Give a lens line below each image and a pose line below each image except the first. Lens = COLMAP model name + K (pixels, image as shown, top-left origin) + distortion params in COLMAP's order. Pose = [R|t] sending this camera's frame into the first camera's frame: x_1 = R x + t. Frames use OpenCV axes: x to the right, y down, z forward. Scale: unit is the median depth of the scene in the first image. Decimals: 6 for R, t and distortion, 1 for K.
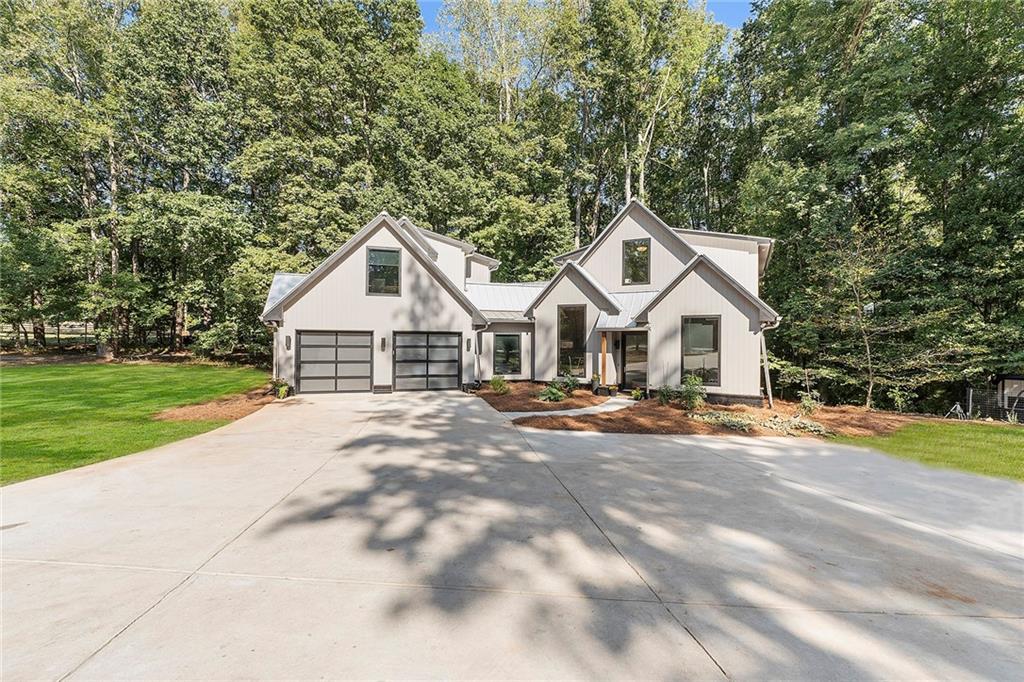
lens RADIAL K [[429.8, 0, 518.2], [0, 429.8, 338.8], [0, 0, 1]] dist [0.004726, -0.000127]
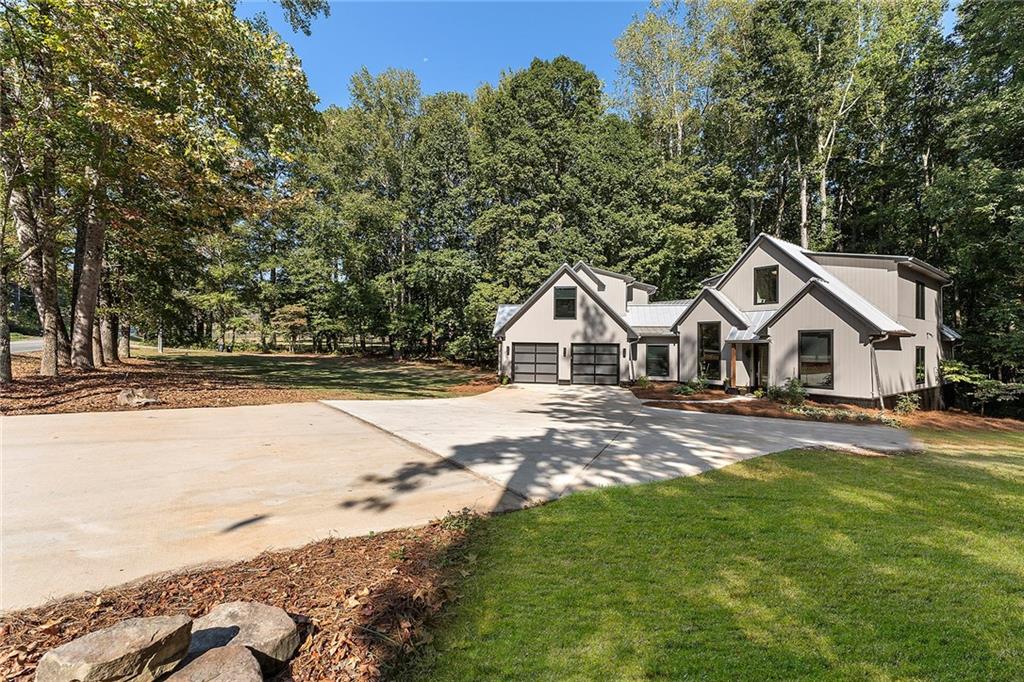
lens RADIAL K [[429.8, 0, 518.0], [0, 429.8, 341.9], [0, 0, 1]] dist [0.004726, -0.000127]
pose [[0.905007, -0.002264, -0.425392, 0.118537], [-0.003763, 0.999904, -0.013326, -0.001441], [0.425381, 0.013660, 0.904911, -0.284809]]
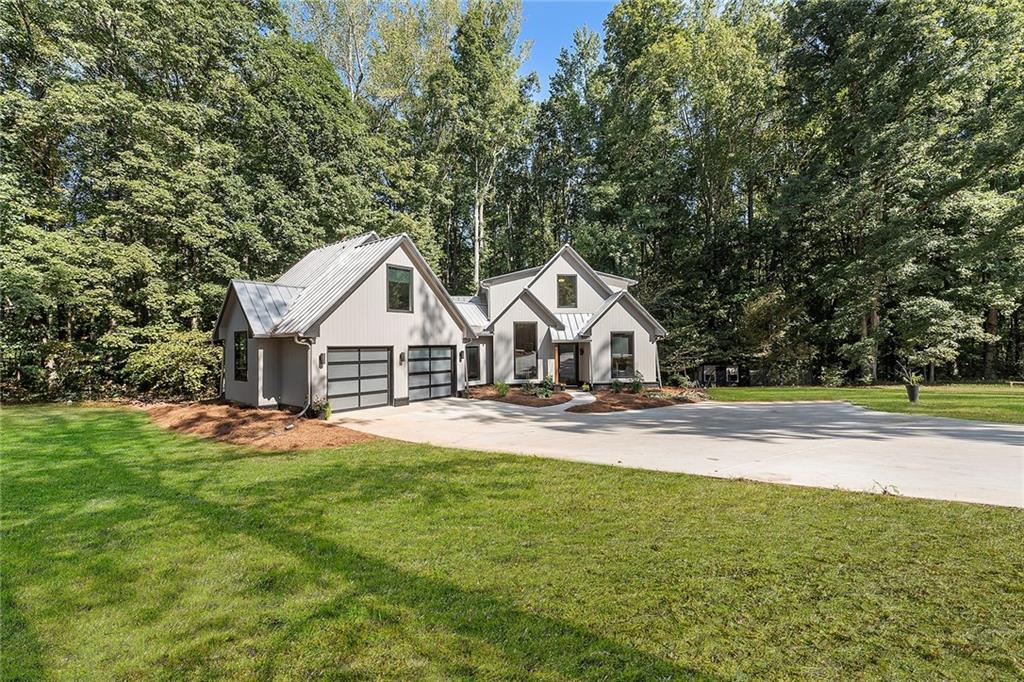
lens RADIAL K [[429.8, 0, 517.4], [0, 429.8, 340.2], [0, 0, 1]] dist [0.004726, -0.000127]
pose [[0.819089, -0.011899, 0.573543, -0.475493], [0.018018, 0.999825, -0.004989, -0.015132], [-0.573383, 0.014421, 0.819161, -0.013237]]
